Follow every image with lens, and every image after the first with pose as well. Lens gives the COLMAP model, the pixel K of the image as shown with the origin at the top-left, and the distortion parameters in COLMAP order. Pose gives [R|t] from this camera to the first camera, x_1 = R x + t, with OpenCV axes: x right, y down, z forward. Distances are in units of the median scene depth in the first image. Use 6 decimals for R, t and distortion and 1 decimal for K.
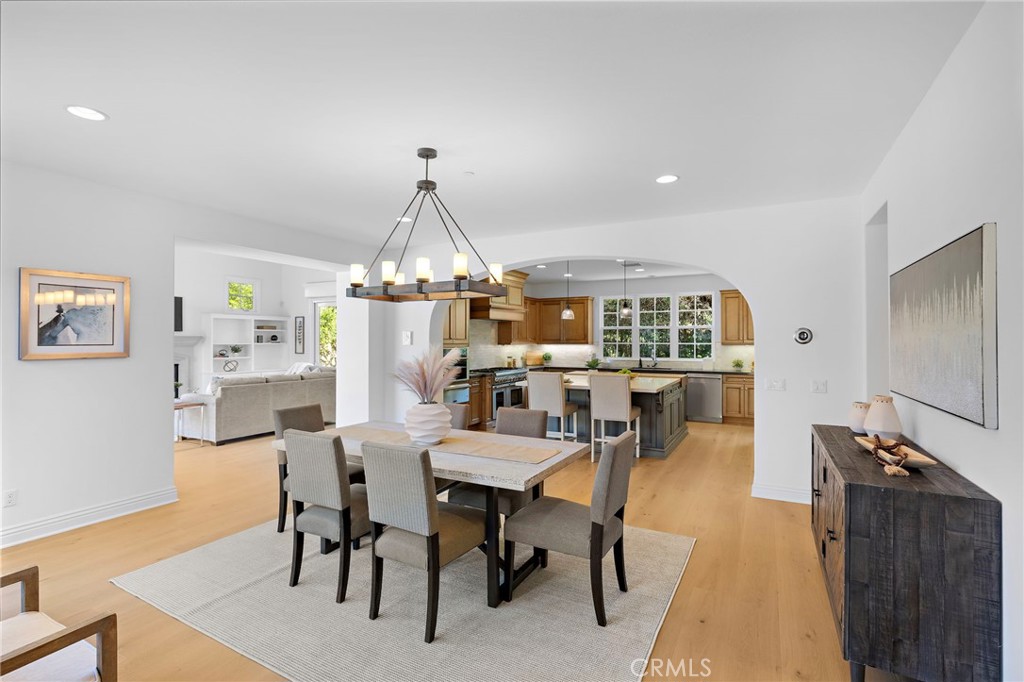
lens RADIAL K [[472.1, 0, 512.0], [0, 472.1, 341.0], [0, 0, 1]] dist [-0.000571, -0.000200]
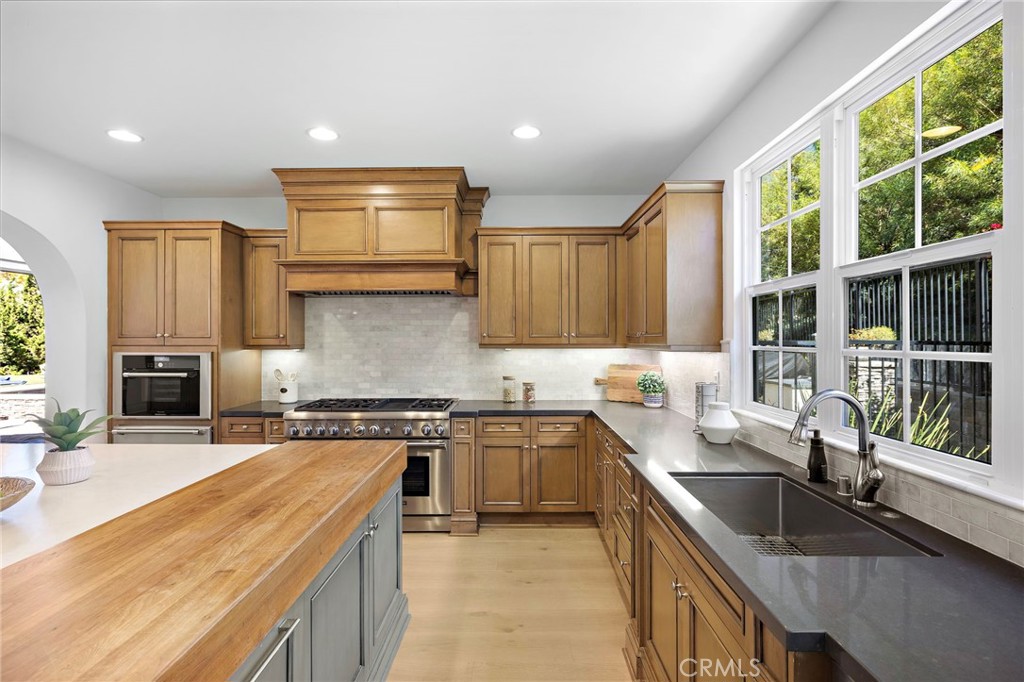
lens RADIAL K [[472.1, 0, 512.0], [0, 472.1, 341.0], [0, 0, 1]] dist [-0.000571, -0.000200]
pose [[0.465279, 0.003329, -0.885158, 0.388522], [-0.001440, 0.999994, 0.003004, -0.000045], [0.885163, -0.000123, 0.465281, 0.825769]]
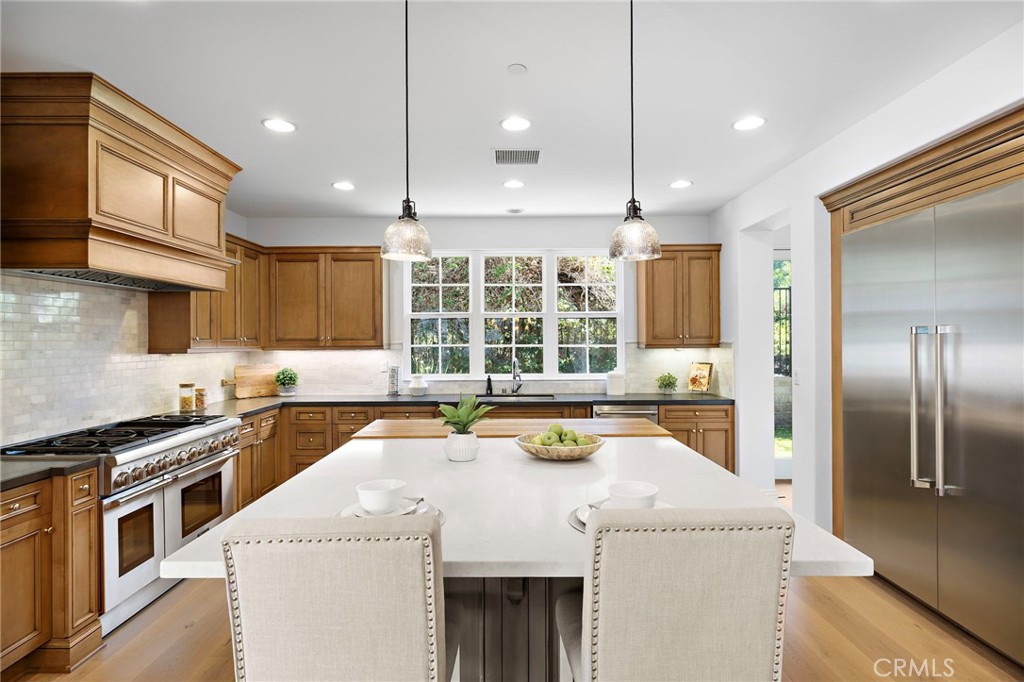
lens RADIAL K [[552.4, 0, 512.0], [0, 552.4, 341.0], [0, 0, 1]] dist [-0.001163, -0.000293]
pose [[0.883890, -0.006679, 0.467648, 0.019910], [0.007327, 0.999973, 0.000433, -0.000473], [-0.467638, 0.003044, 0.883915, 0.479182]]
